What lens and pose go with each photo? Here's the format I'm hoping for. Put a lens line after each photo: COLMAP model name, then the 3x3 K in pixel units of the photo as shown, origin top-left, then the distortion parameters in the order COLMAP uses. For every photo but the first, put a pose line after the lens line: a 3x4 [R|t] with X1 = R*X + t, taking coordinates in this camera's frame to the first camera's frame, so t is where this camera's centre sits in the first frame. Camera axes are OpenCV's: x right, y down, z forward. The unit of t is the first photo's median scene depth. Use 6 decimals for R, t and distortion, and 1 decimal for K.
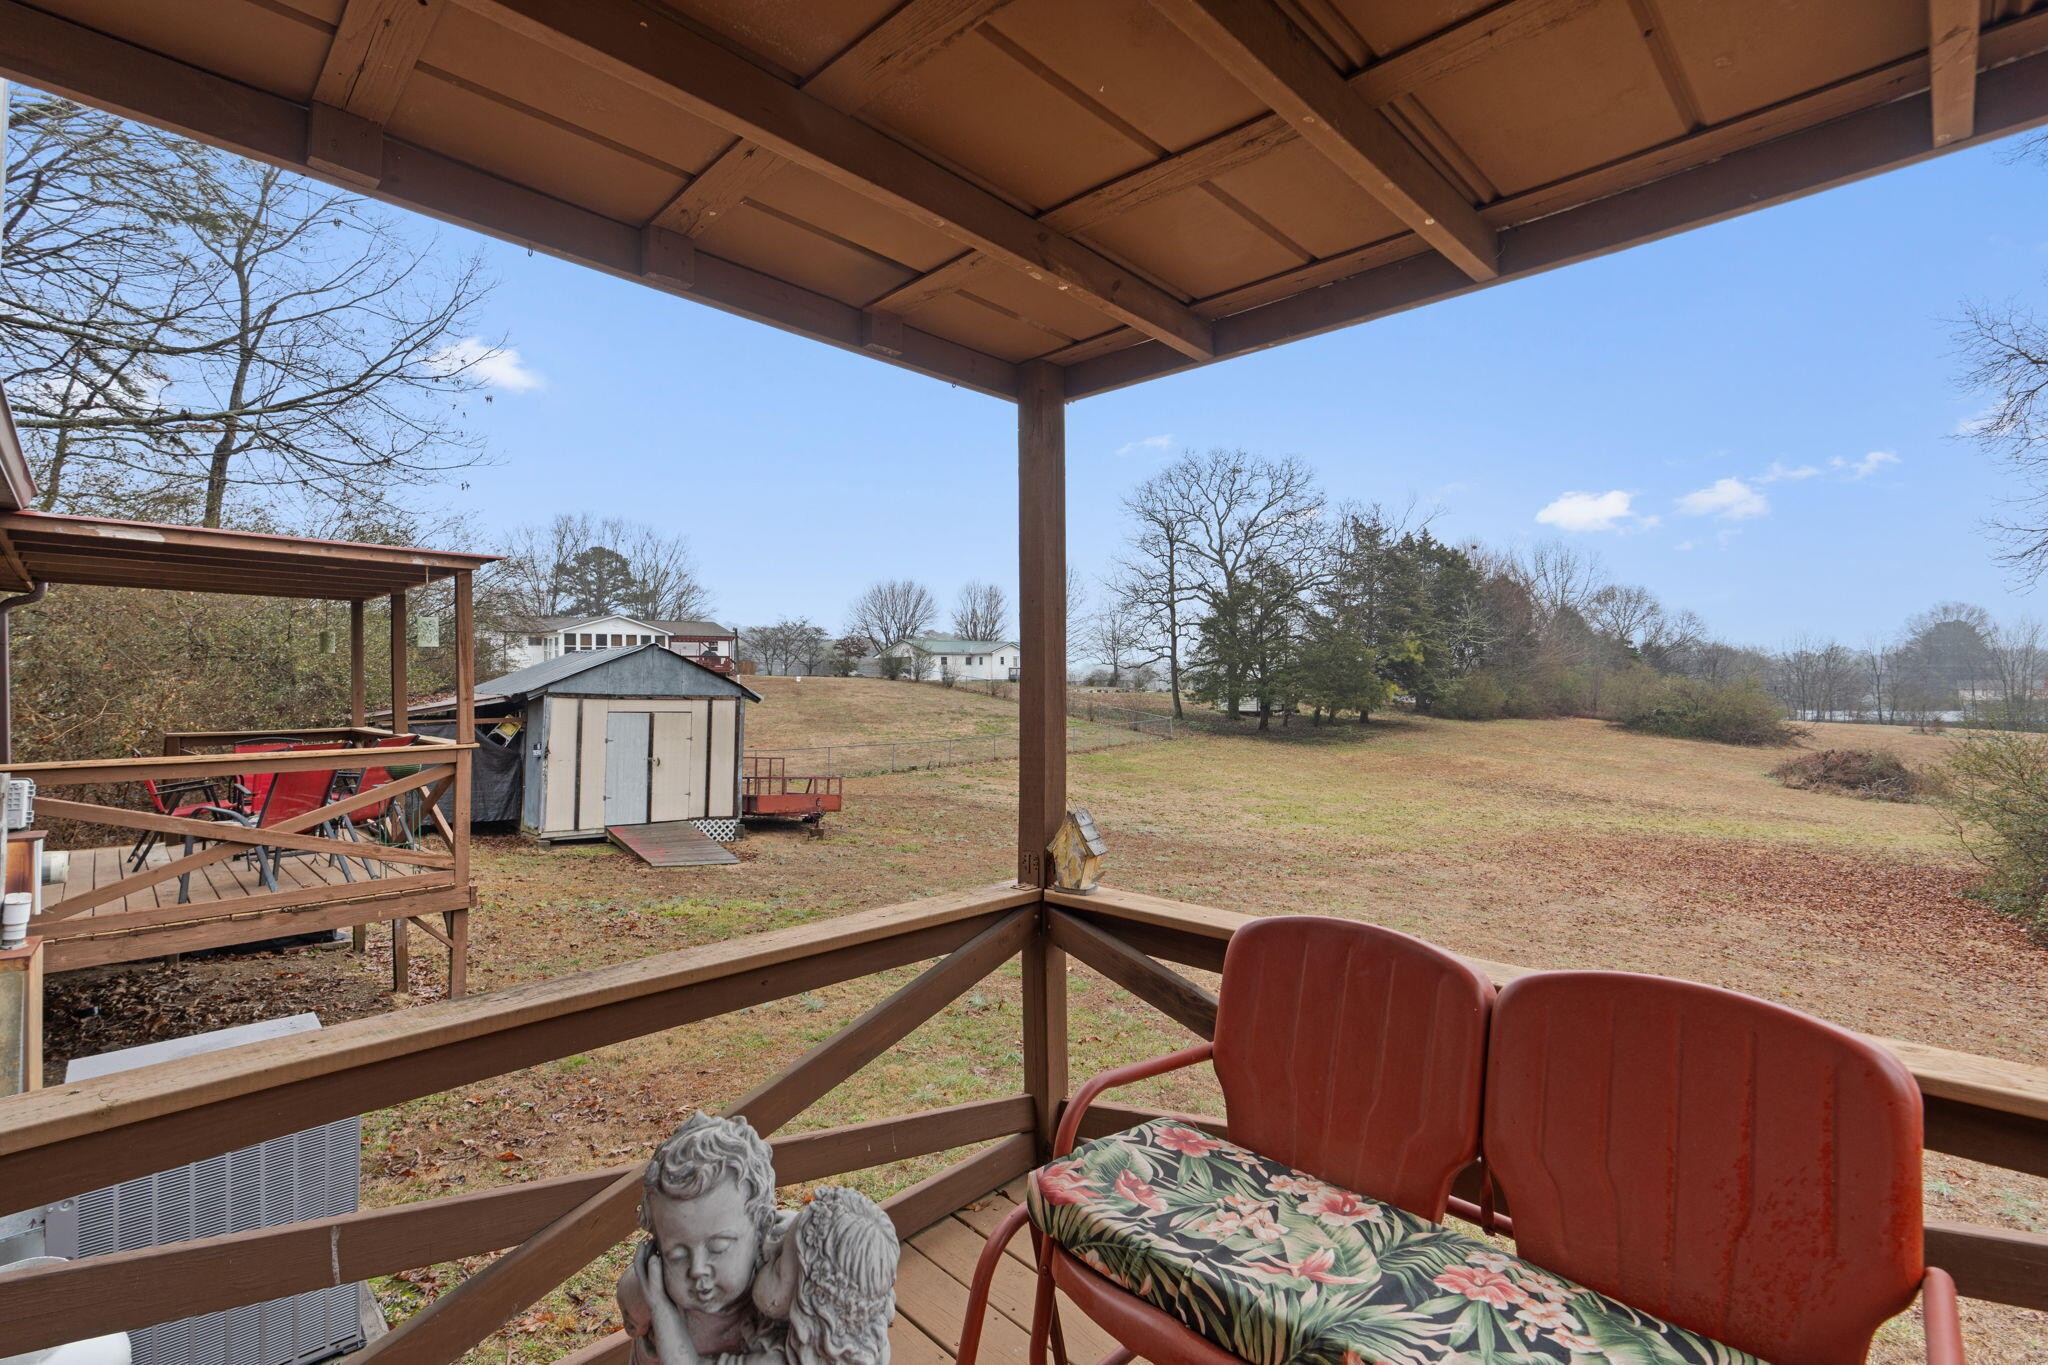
lens RADIAL K [[923.1, 0, 1019.4], [0, 923.1, 673.3], [0, 0, 1]] dist [-0.002101, 0.000574]
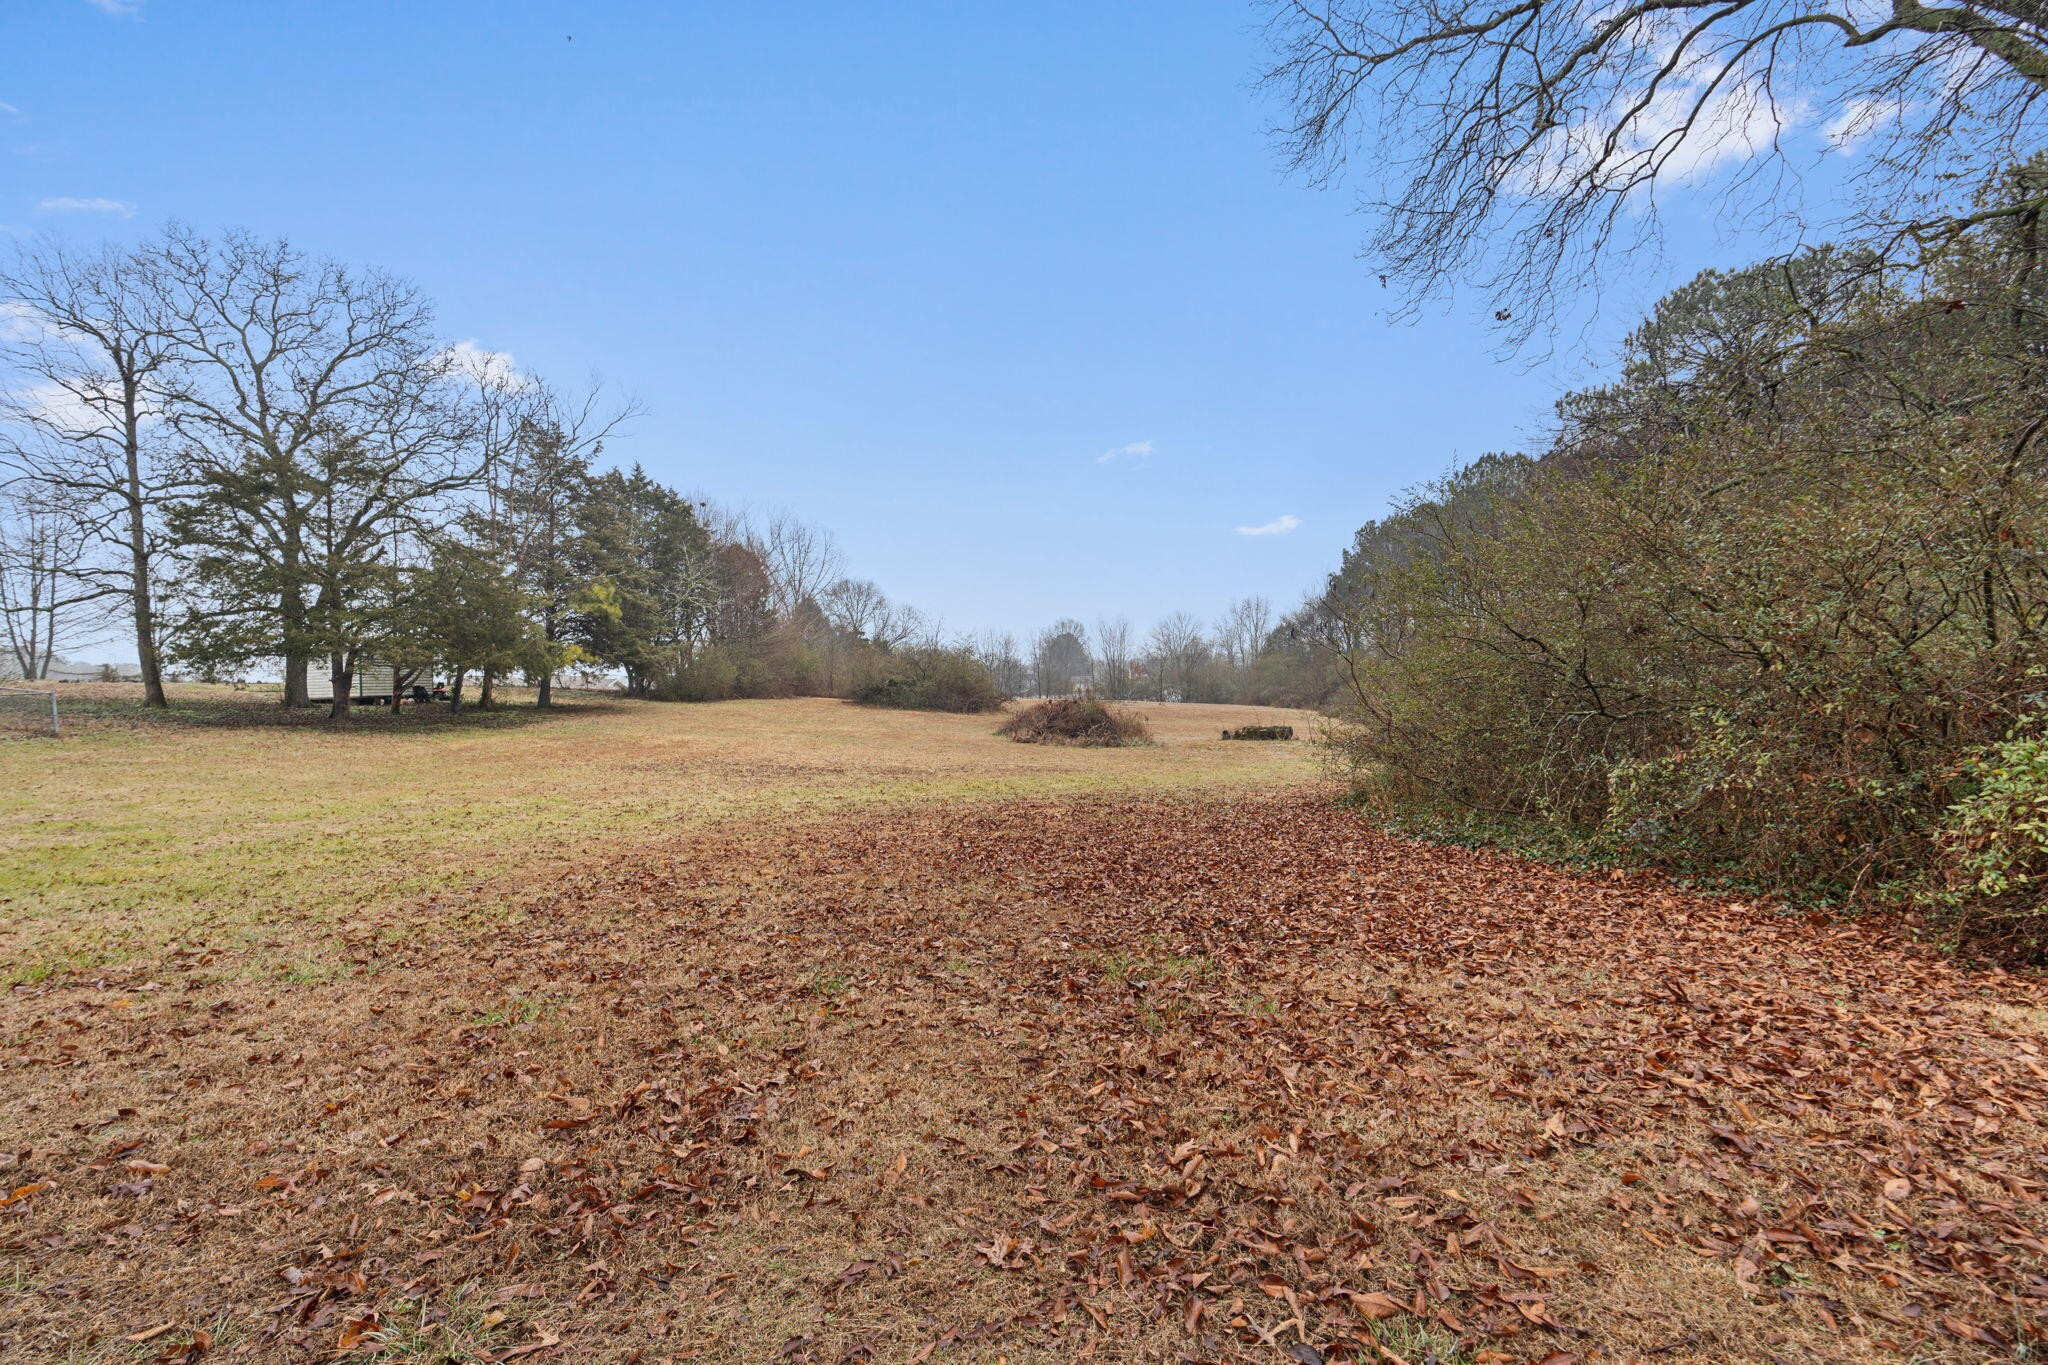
lens RADIAL K [[923.1, 0, 1019.4], [0, 923.1, 673.3], [0, 0, 1]] dist [-0.002101, 0.000574]
pose [[0.729805, -0.013966, 0.683513, 0.164735], [0.029257, 0.999513, -0.010816, 0.047475], [-0.683029, 0.027892, 0.729858, 0.250275]]
